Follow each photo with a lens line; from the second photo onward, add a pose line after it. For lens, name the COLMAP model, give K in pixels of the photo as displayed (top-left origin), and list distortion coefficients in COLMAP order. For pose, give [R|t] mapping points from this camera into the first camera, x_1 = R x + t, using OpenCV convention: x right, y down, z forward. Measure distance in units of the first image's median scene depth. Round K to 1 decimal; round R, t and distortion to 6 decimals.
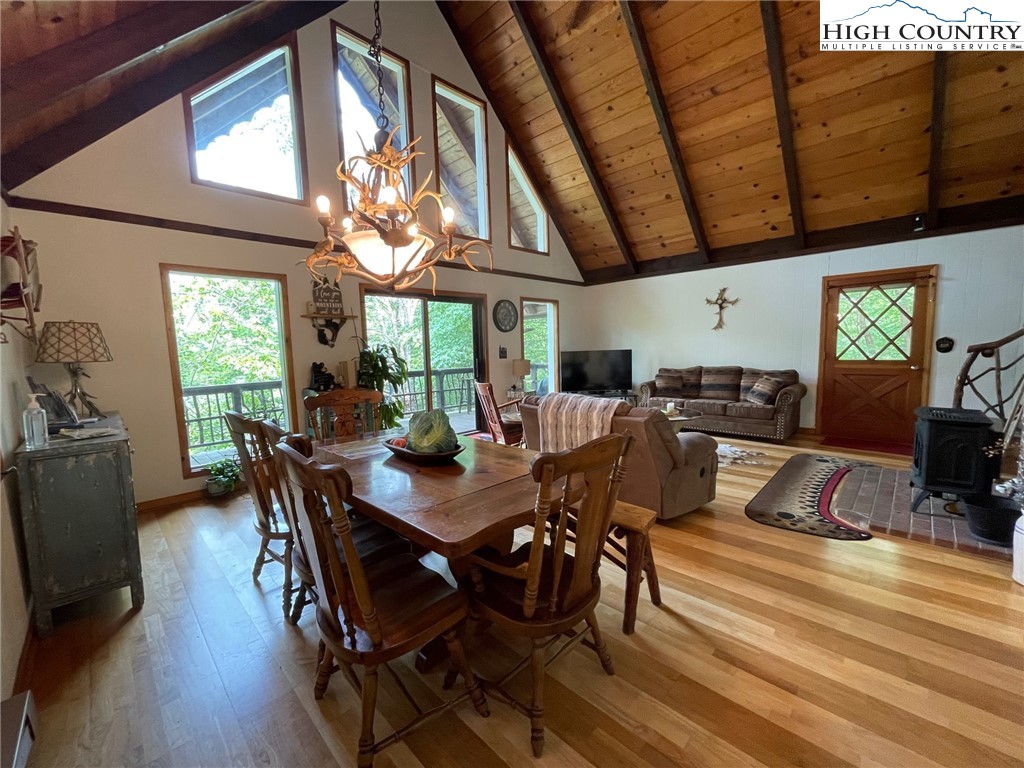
lens RADIAL K [[411.8, 0, 508.6], [0, 411.8, 385.4], [0, 0, 1]] dist [0.001426, 0.000248]
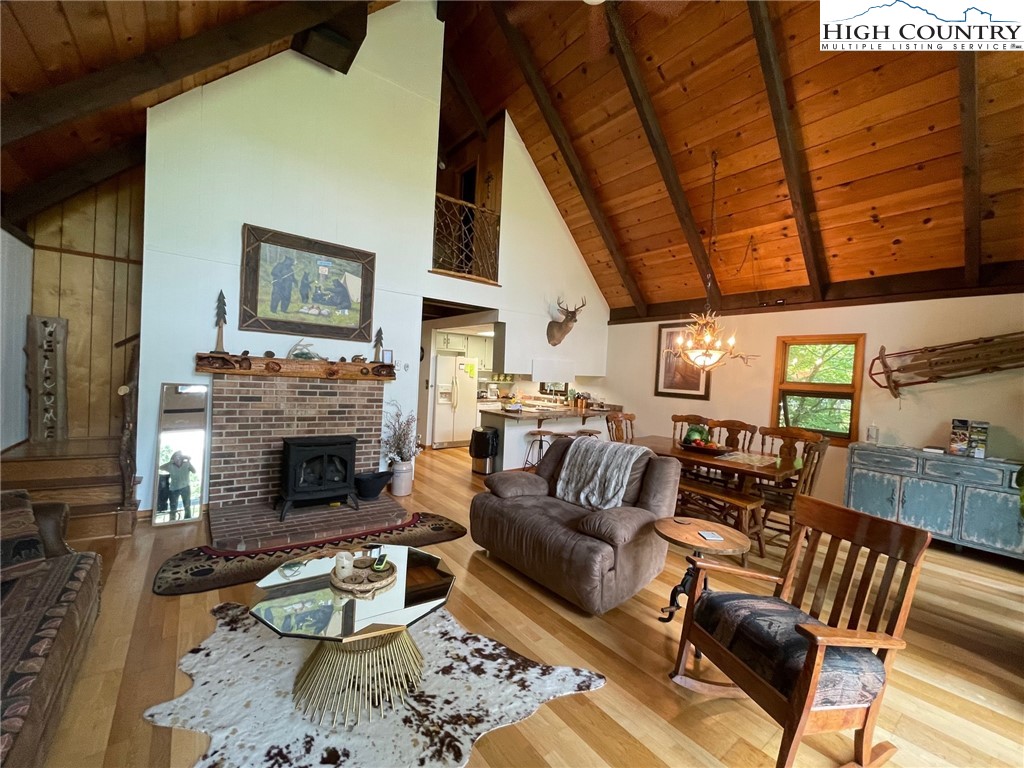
lens RADIAL K [[411.8, 0, 508.6], [0, 411.8, 385.4], [0, 0, 1]] dist [0.001426, 0.000248]
pose [[-0.990893, -0.032317, 0.130717, 0.274999], [-0.016203, 0.992335, 0.122507, -0.212658], [-0.133674, 0.119274, -0.983822, 1.787821]]
